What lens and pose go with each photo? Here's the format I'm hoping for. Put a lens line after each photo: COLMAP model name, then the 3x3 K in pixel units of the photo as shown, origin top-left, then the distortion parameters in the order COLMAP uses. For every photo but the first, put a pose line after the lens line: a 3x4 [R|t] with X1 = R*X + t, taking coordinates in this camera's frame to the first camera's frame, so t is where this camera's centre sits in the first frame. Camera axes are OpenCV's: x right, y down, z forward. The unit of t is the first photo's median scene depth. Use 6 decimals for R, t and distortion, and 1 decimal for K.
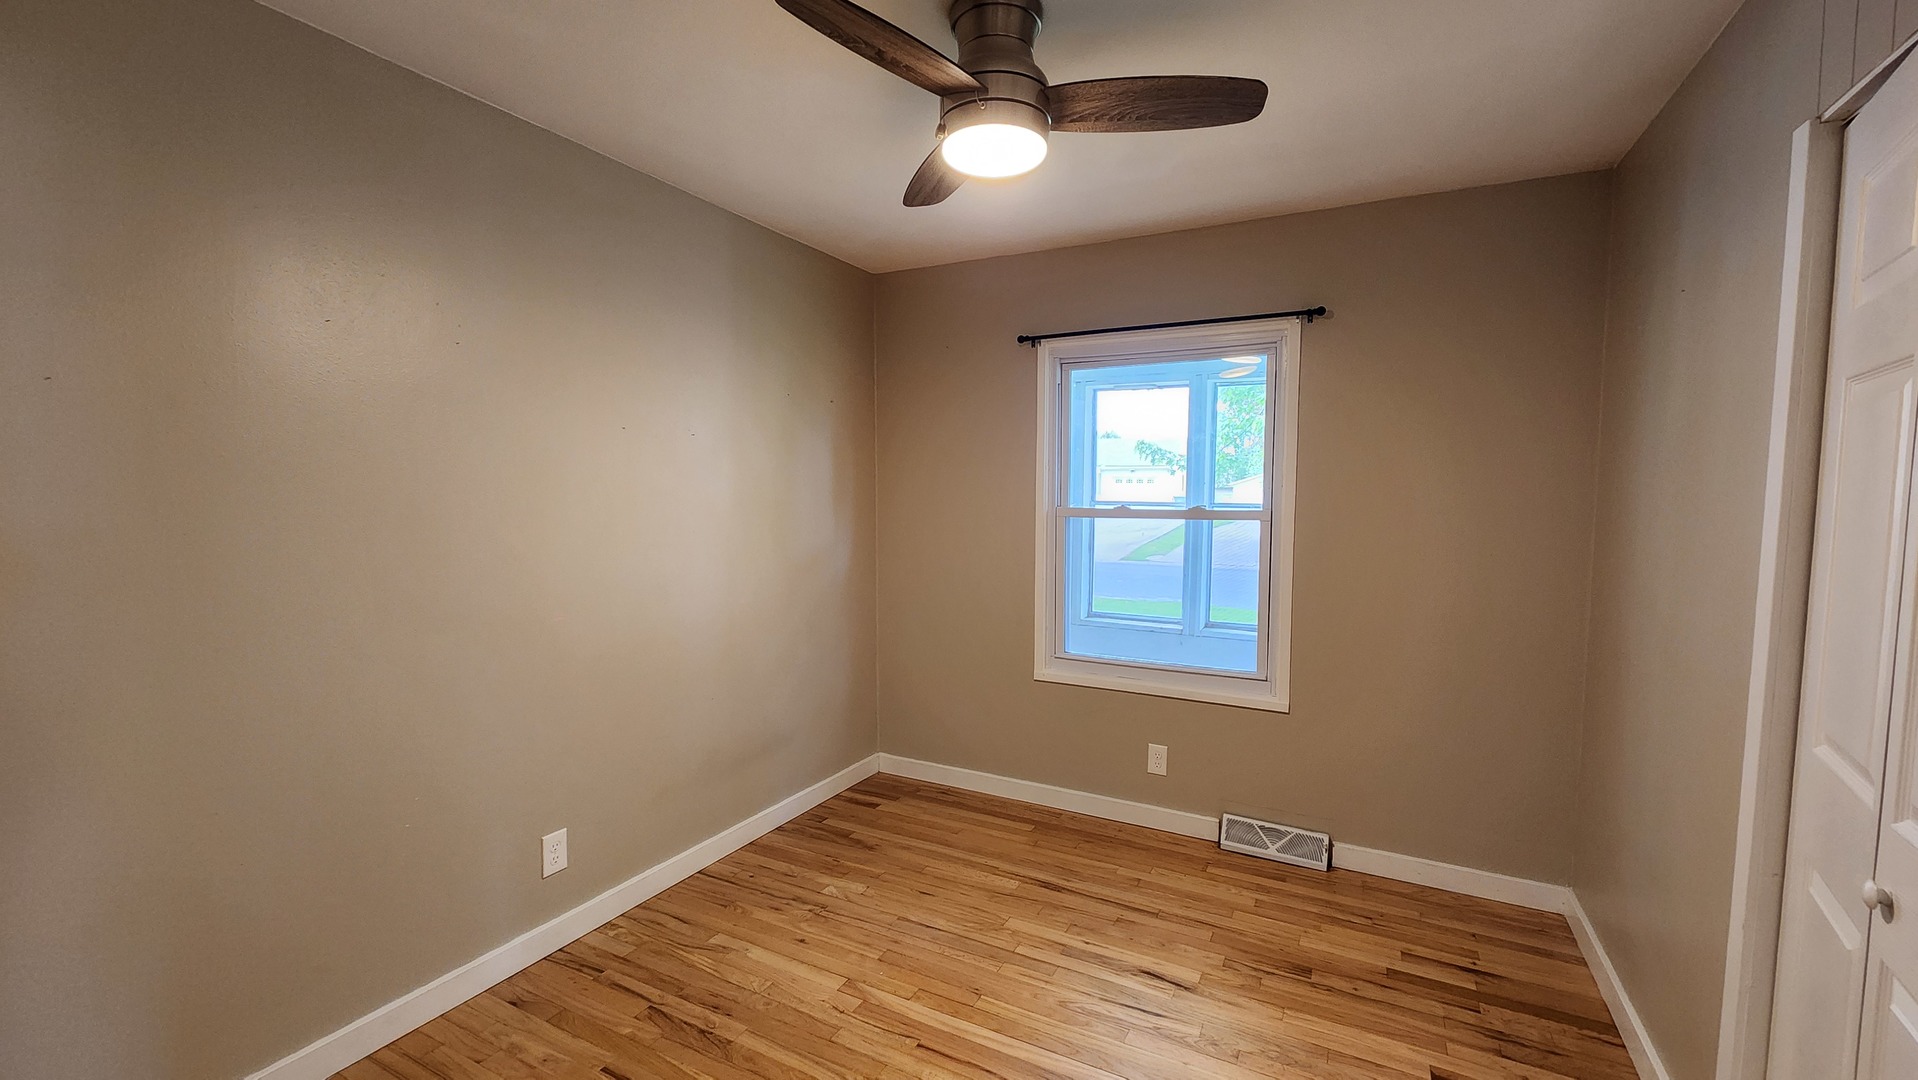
lens RADIAL K [[776.6, 0, 961.5], [0, 776.6, 537.3], [0, 0, 1]] dist [0.001303, 0.000221]
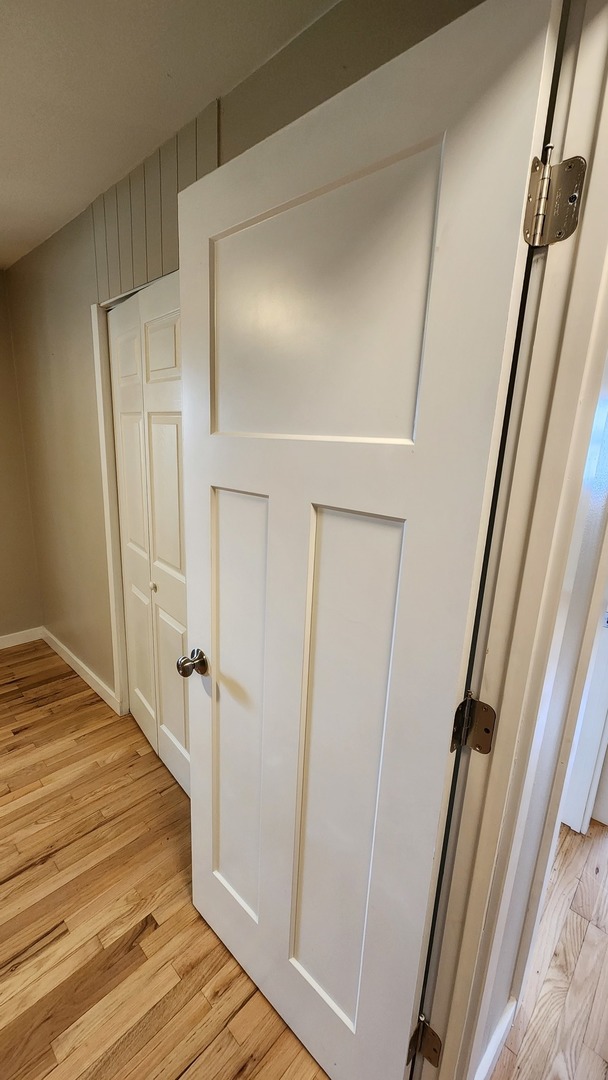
lens RADIAL K [[437.3, 0, 305.4], [0, 437.3, 539.6], [0, 0, 1]] dist [0.001303, 0.000221]
pose [[0.286583, -0.217332, 0.933079, -0.135835], [0.022648, 0.975195, 0.220185, -0.051989], [-0.957788, -0.041969, 0.284396, -0.059501]]
